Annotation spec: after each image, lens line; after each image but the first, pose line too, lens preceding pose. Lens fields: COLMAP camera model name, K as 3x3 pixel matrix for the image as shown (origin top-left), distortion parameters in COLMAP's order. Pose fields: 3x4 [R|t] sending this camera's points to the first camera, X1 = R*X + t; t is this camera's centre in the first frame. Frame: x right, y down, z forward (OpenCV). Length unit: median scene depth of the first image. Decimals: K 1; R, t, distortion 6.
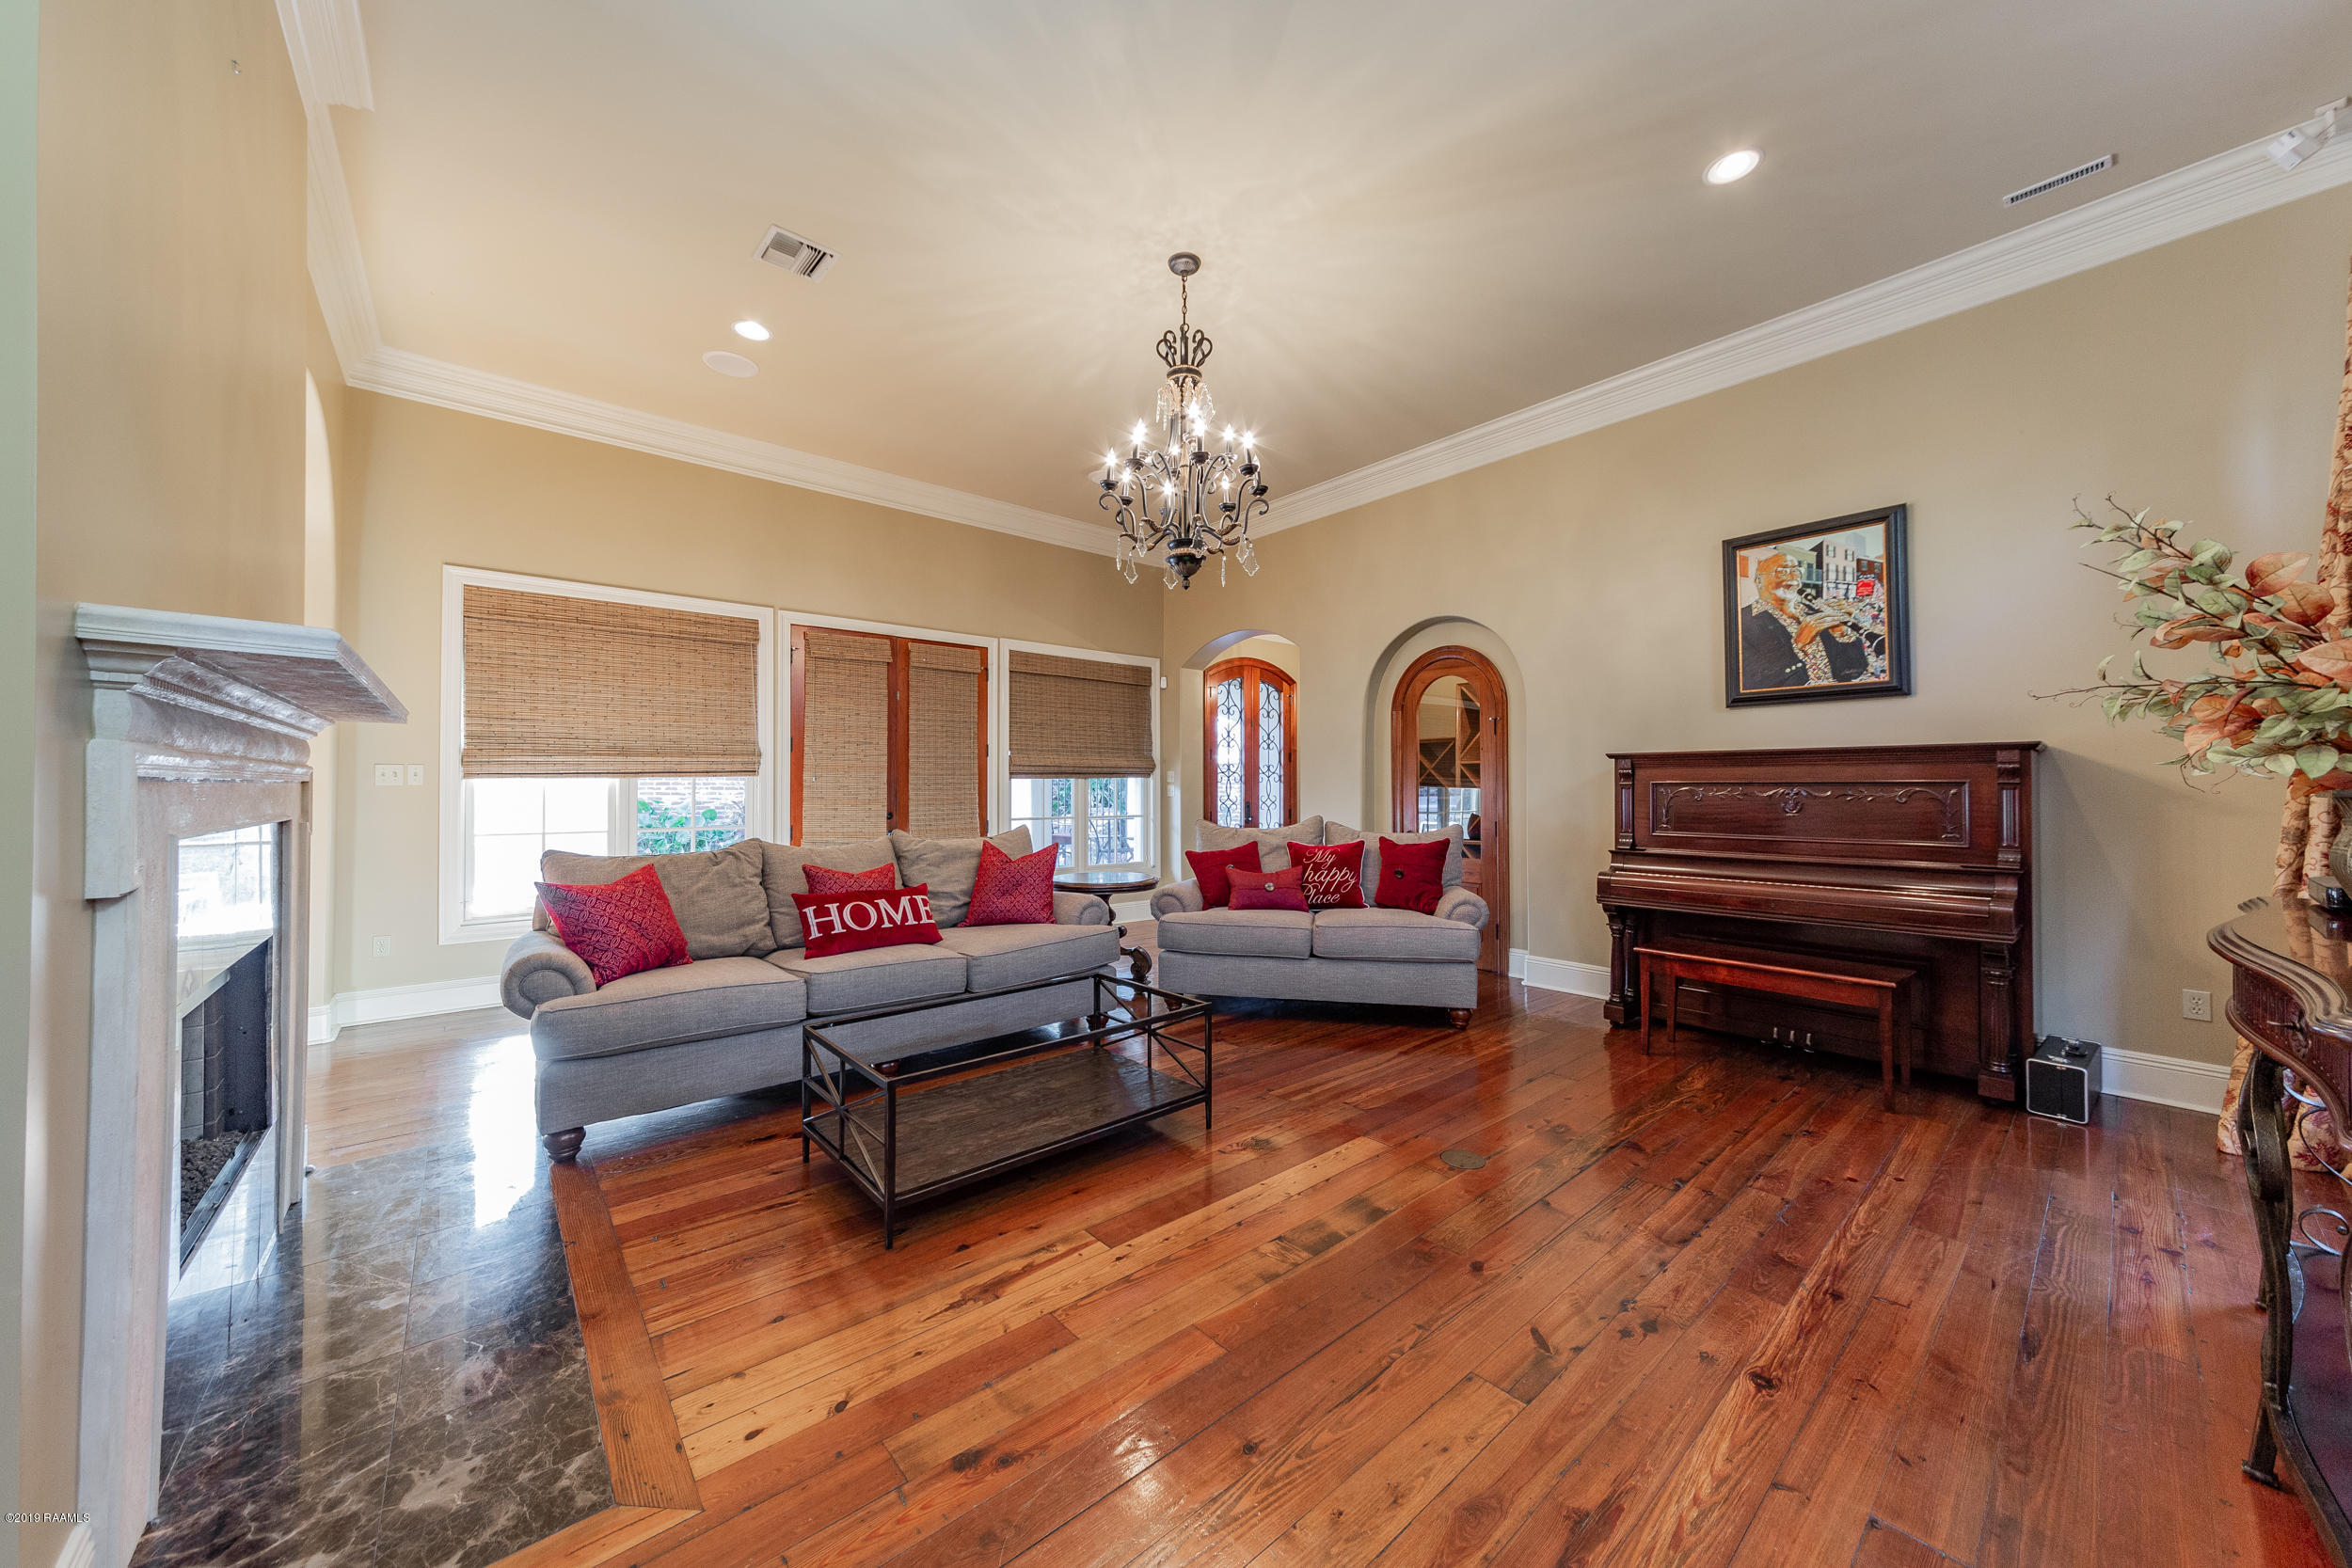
lens RADIAL K [[824.4, 0, 1174.9], [0, 824.4, 775.5], [0, 0, 1]] dist [0.000084, 0.000135]
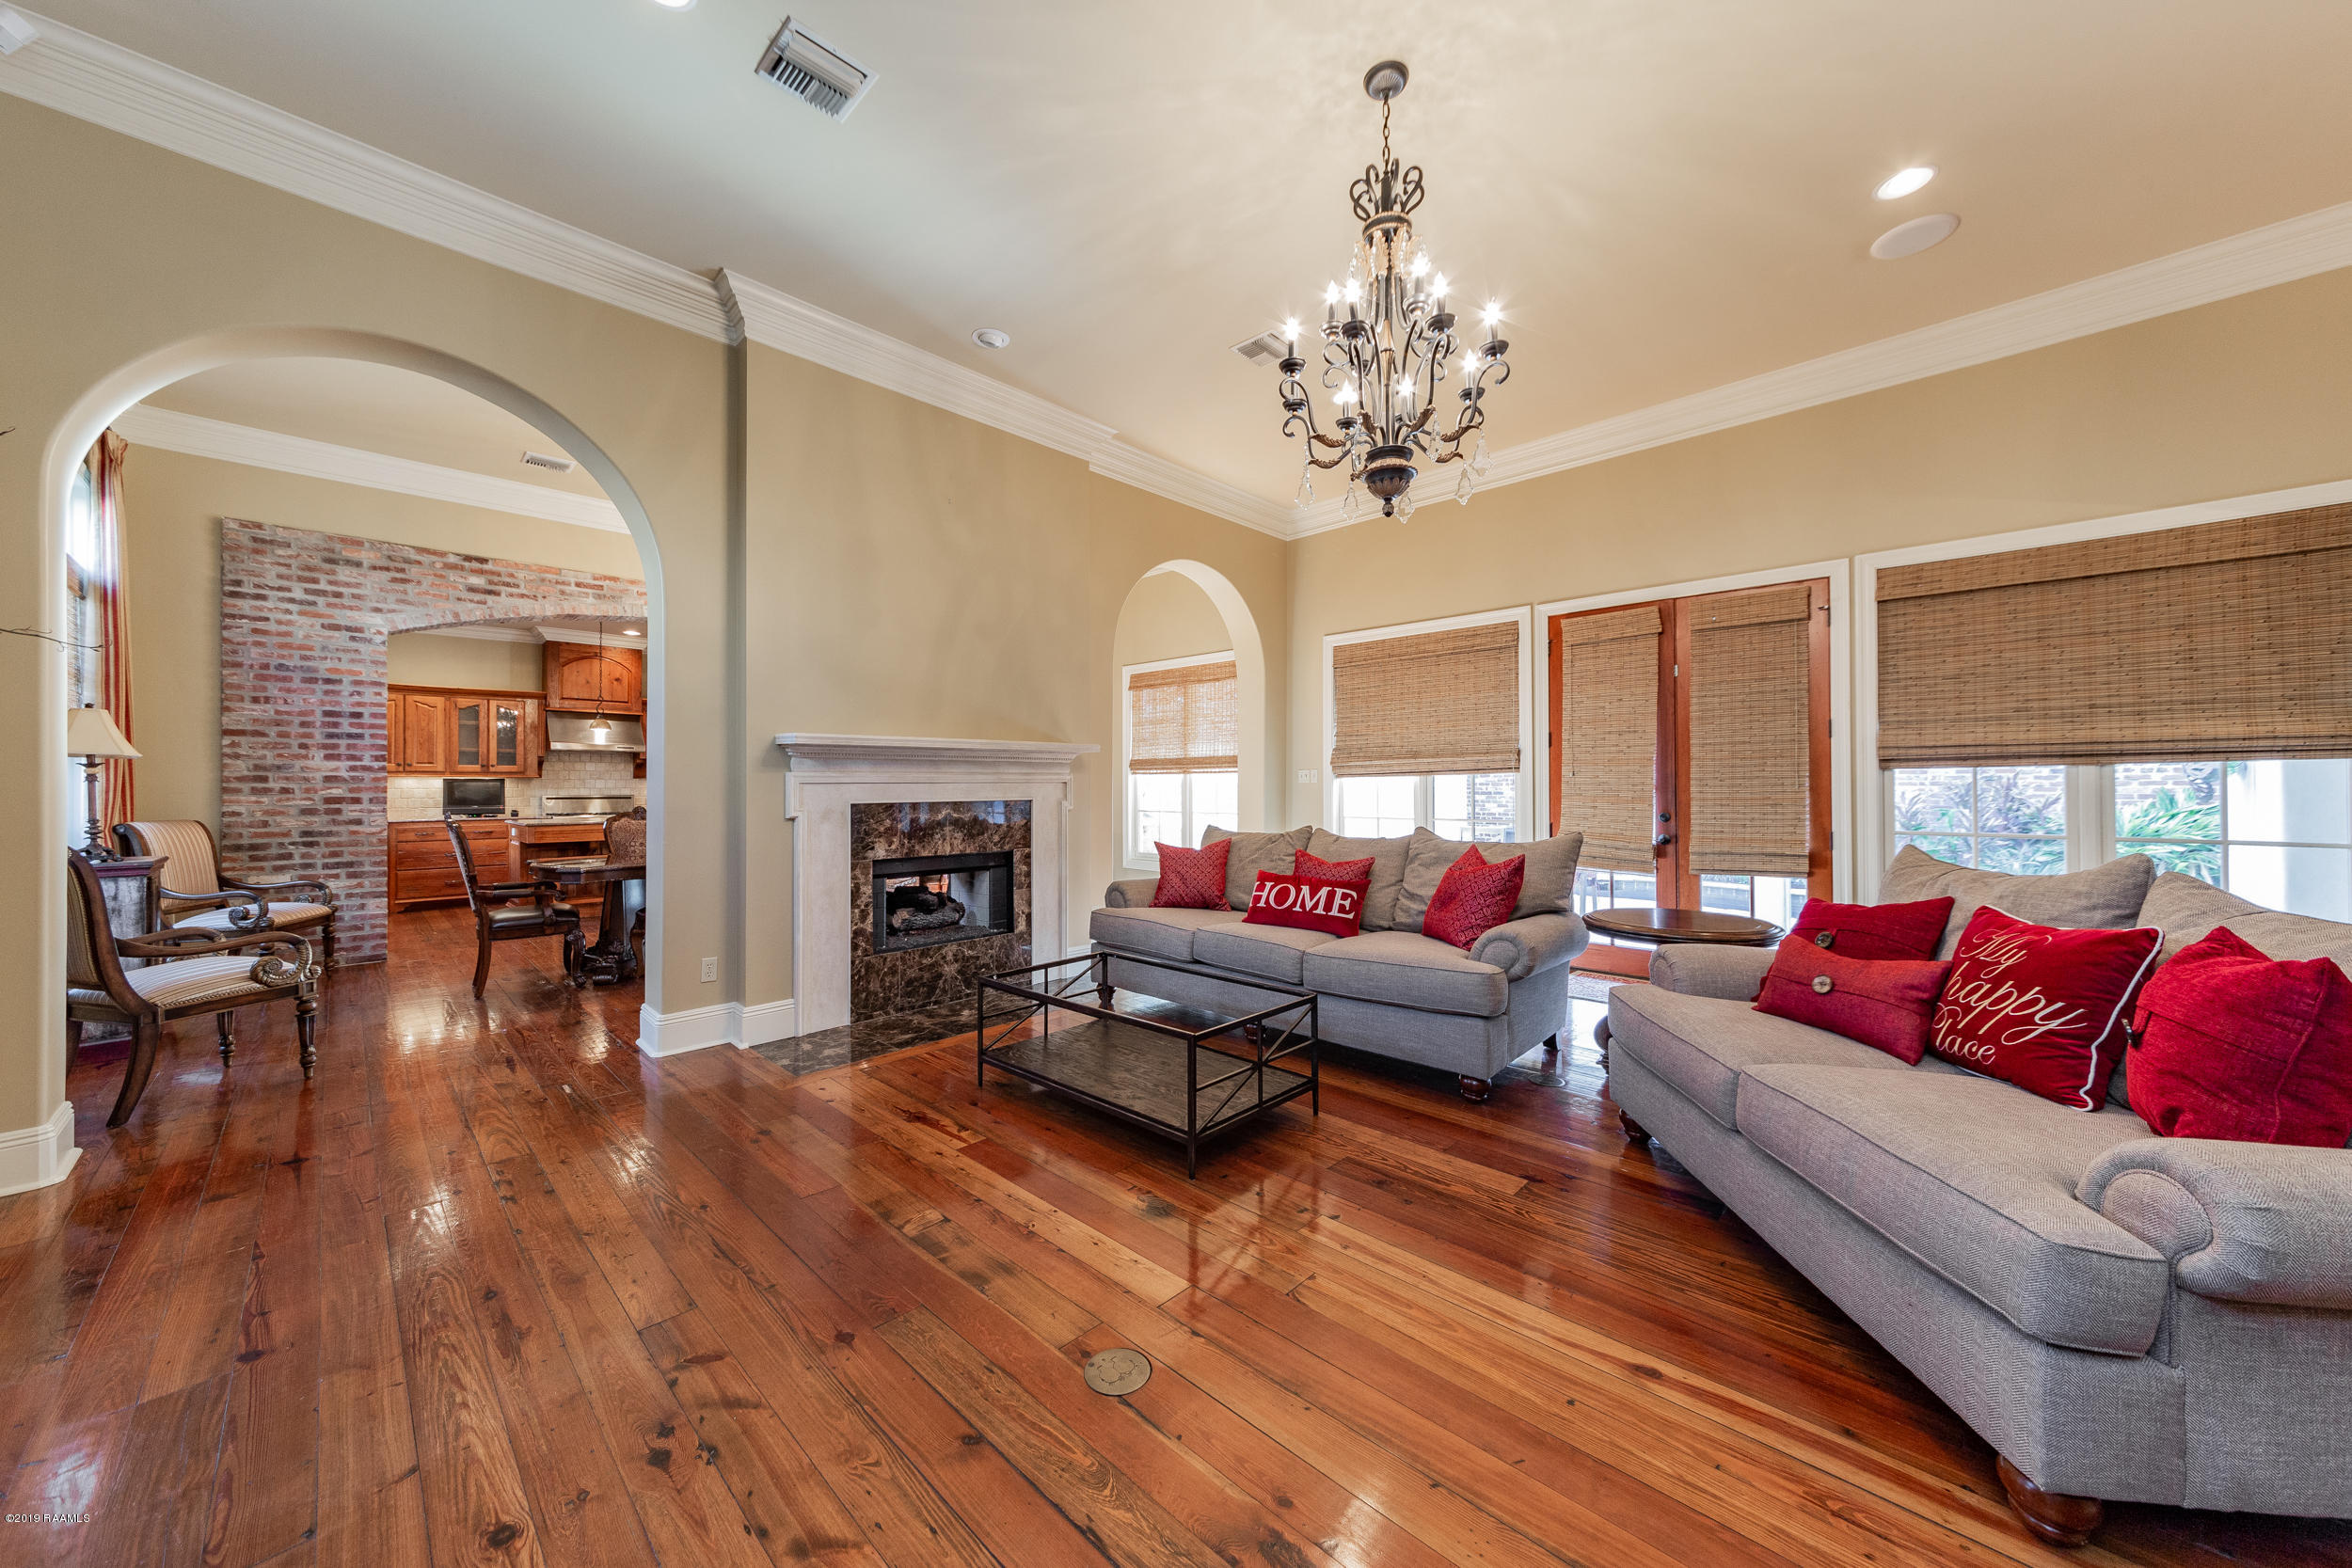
lens RADIAL K [[824.4, 0, 1174.9], [0, 824.4, 775.5], [0, 0, 1]] dist [0.000084, 0.000135]
pose [[0.094700, -0.011891, -0.995435, 0.561802], [0.016765, 0.999806, -0.010348, 0.009268], [0.995365, -0.015709, 0.094881, 0.564892]]
